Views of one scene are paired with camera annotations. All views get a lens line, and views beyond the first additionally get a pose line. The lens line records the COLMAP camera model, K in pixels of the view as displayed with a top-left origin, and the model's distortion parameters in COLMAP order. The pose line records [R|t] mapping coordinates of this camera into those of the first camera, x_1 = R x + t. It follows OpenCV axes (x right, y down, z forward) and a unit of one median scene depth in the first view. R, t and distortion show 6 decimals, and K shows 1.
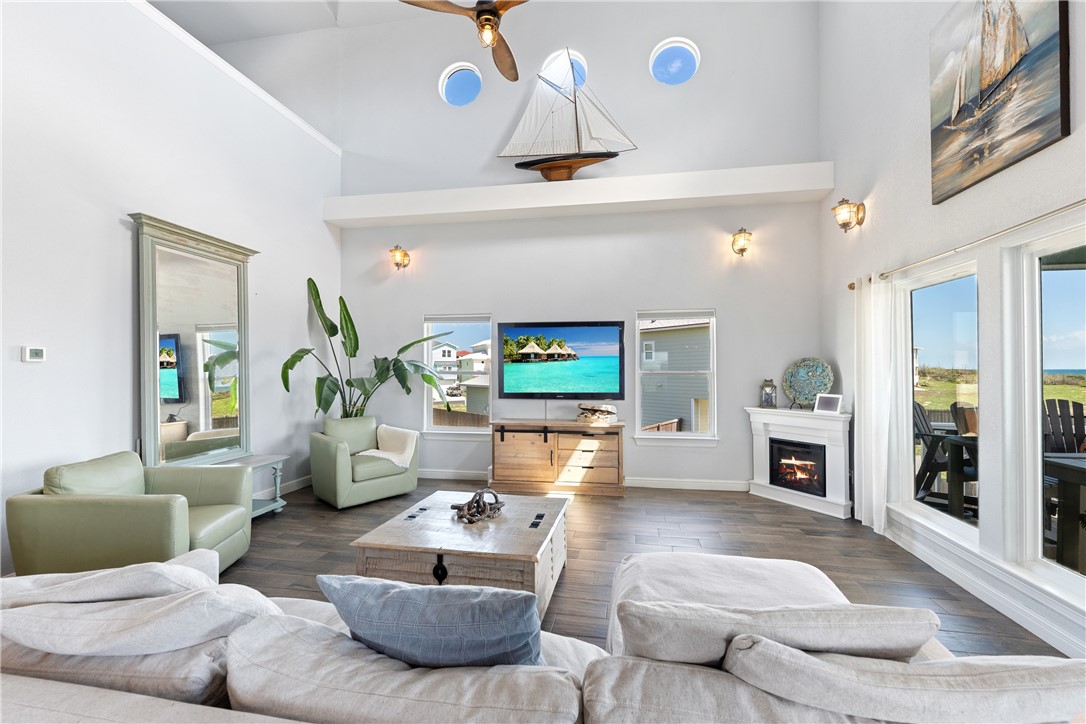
lens RADIAL K [[433.9, 0, 554.5], [0, 433.9, 361.9], [0, 0, 1]] dist [0.000443, -0.000925]
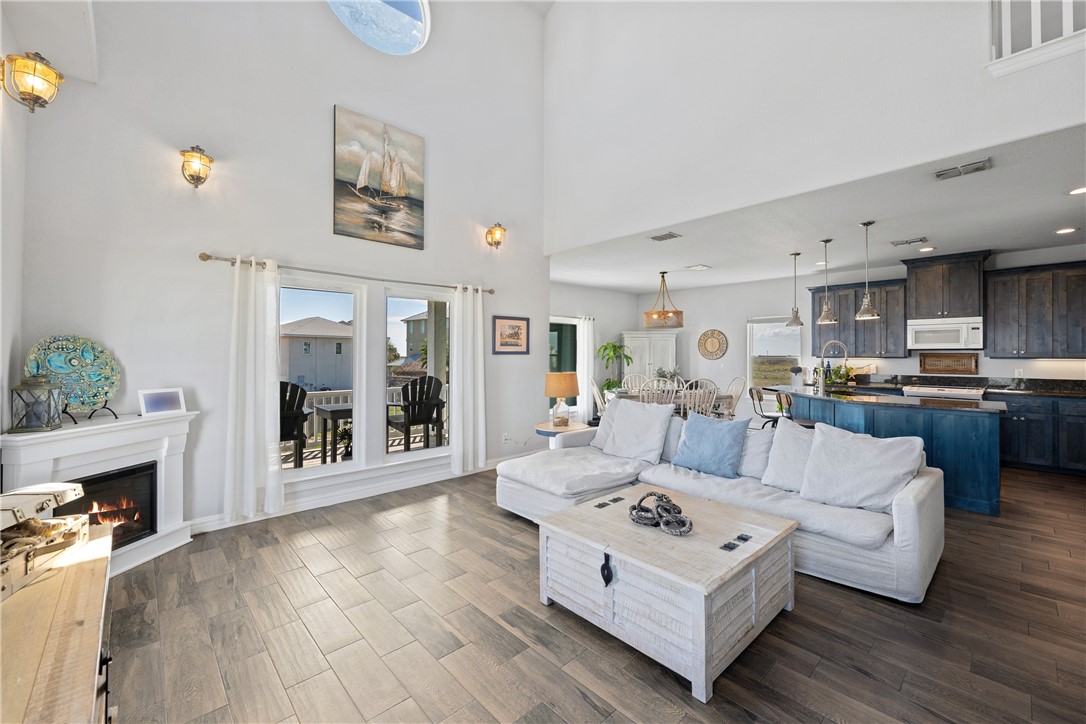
lens RADIAL K [[441.1, 0, 545.3], [0, 441.1, 356.6], [0, 0, 1]] dist [0.000513, -0.000053]
pose [[-0.796739, 0.002089, 0.604320, -0.309884], [-0.006645, 0.999903, -0.012217, 0.021447], [-0.604287, -0.013750, -0.796648, 1.095300]]
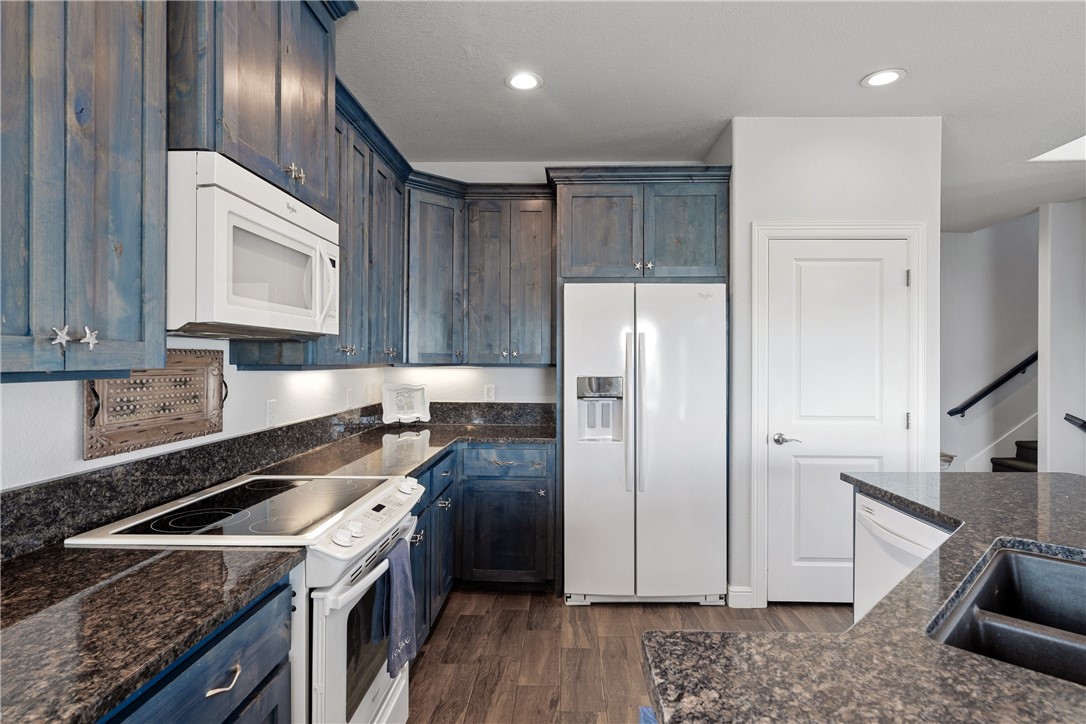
lens RADIAL K [[579.2, 0, 555.4], [0, 579.2, 358.3], [0, 0, 1]] dist [0.000575, -0.000140]
pose [[0.155147, 0.003868, -0.987884, -0.052724], [0.010964, 0.999924, 0.005637, -0.006127], [0.987831, -0.011705, 0.155093, -0.509841]]
